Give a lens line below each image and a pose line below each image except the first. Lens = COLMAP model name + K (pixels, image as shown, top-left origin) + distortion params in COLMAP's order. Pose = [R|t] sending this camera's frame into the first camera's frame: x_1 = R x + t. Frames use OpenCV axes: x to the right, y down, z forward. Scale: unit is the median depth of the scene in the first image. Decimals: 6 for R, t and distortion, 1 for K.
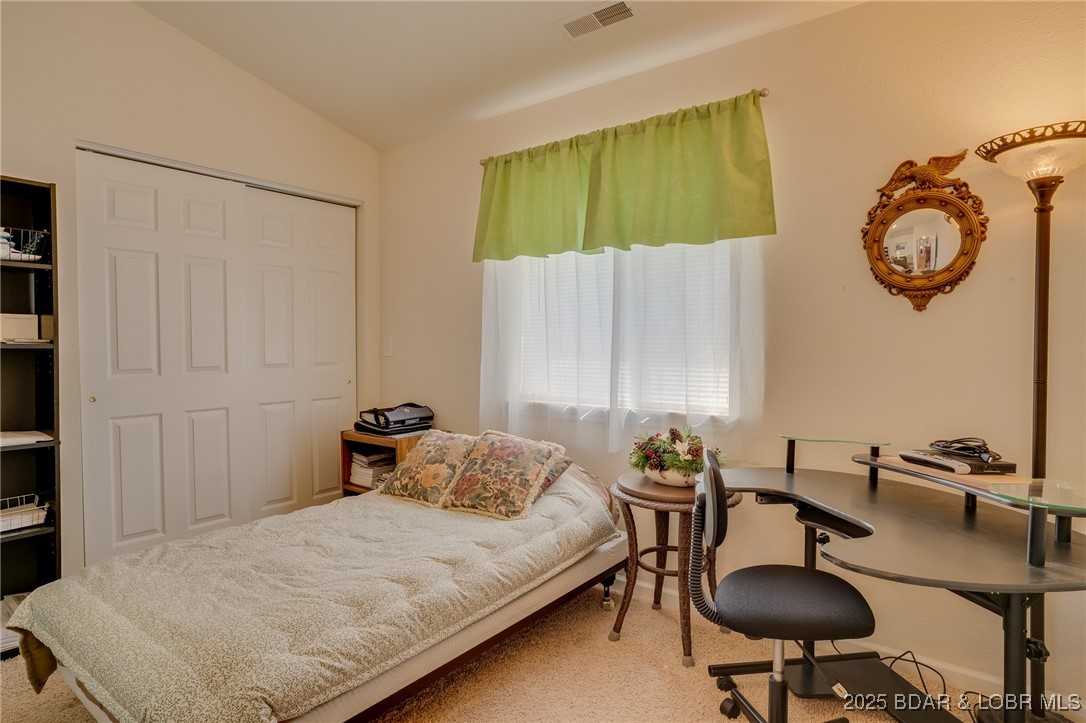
lens RADIAL K [[633.9, 0, 541.7], [0, 633.9, 357.4], [0, 0, 1]] dist [-0.044257, 0.029029]
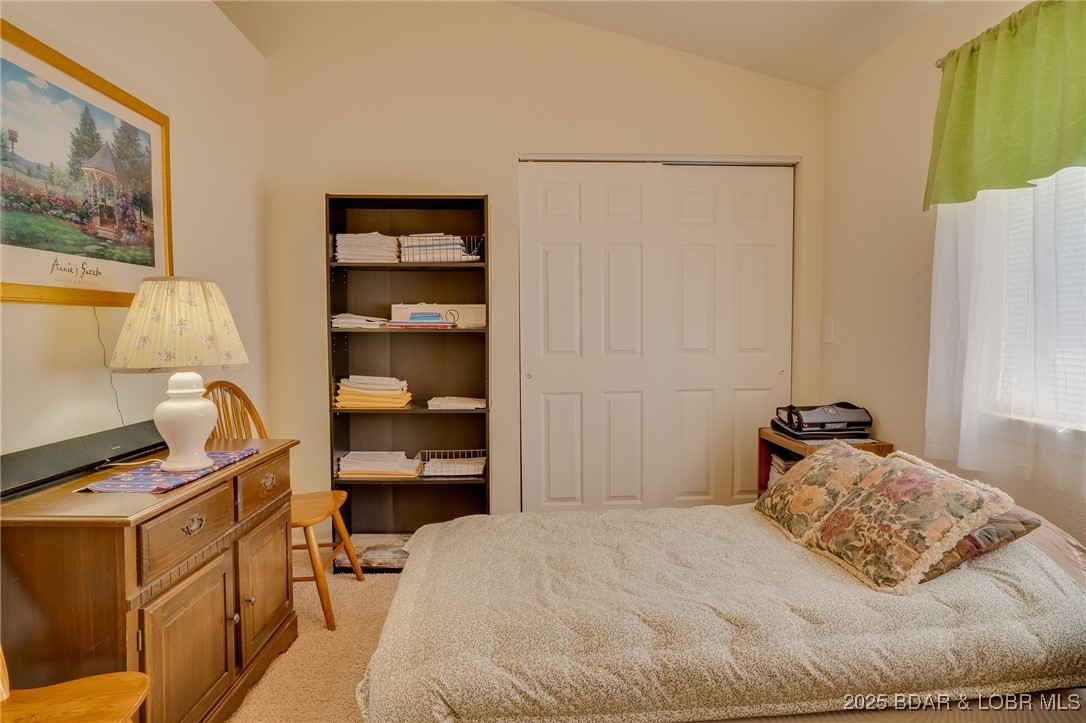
lens RADIAL K [[633.9, 0, 533.5], [0, 633.9, 357.0], [0, 0, 1]] dist [-0.044257, 0.029029]
pose [[0.624487, 0.031839, -0.780386, 0.212391], [-0.011760, 0.999439, 0.031365, -0.005348], [0.780947, -0.010410, 0.624511, 0.279919]]
